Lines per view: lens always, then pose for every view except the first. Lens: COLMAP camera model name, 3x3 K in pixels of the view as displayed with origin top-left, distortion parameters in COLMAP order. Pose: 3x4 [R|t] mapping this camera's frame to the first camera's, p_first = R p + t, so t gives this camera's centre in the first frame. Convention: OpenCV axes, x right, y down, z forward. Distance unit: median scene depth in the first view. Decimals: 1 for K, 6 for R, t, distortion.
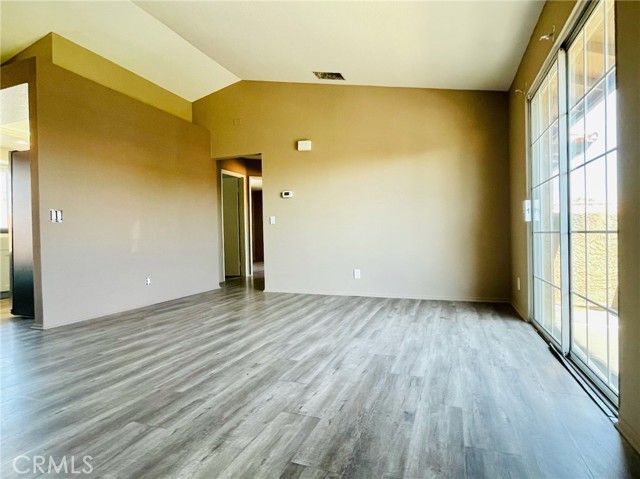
lens RADIAL K [[345.7, 0, 323.1], [0, 345.7, 239.1], [0, 0, 1]] dist [-0.000085, 0.000303]
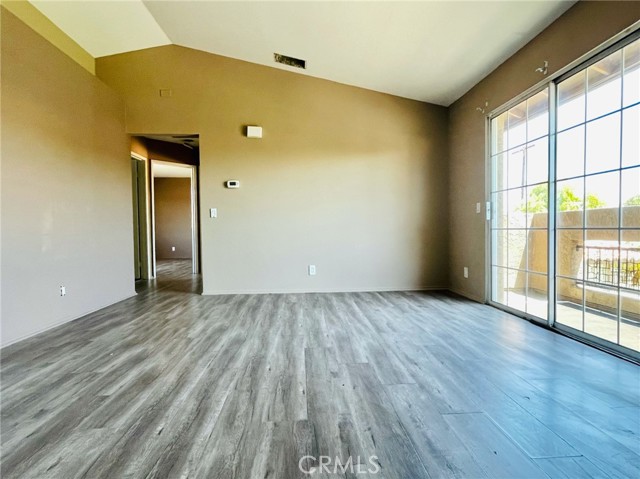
lens RADIAL K [[345.7, 0, 323.1], [0, 345.7, 239.1], [0, 0, 1]] dist [-0.000085, 0.000303]
pose [[0.912027, -0.002901, 0.410120, -0.428336], [-0.001742, 0.999939, 0.010948, 0.003683], [-0.410126, -0.010699, 0.911966, 0.145260]]
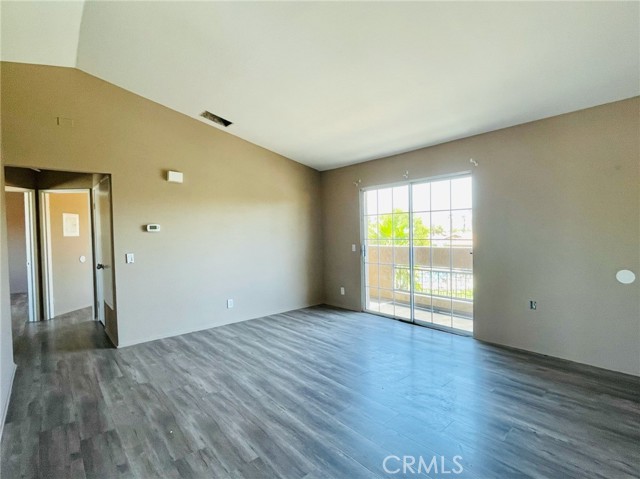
lens RADIAL K [[316.5, 0, 320.0], [0, 316.5, 239.5], [0, 0, 1]] dist [0.015486, -0.000441]
pose [[0.481424, -0.013196, 0.876388, -1.006214], [0.019150, 0.999806, 0.004535, -0.158541], [-0.876278, 0.014600, 0.481584, 0.398937]]
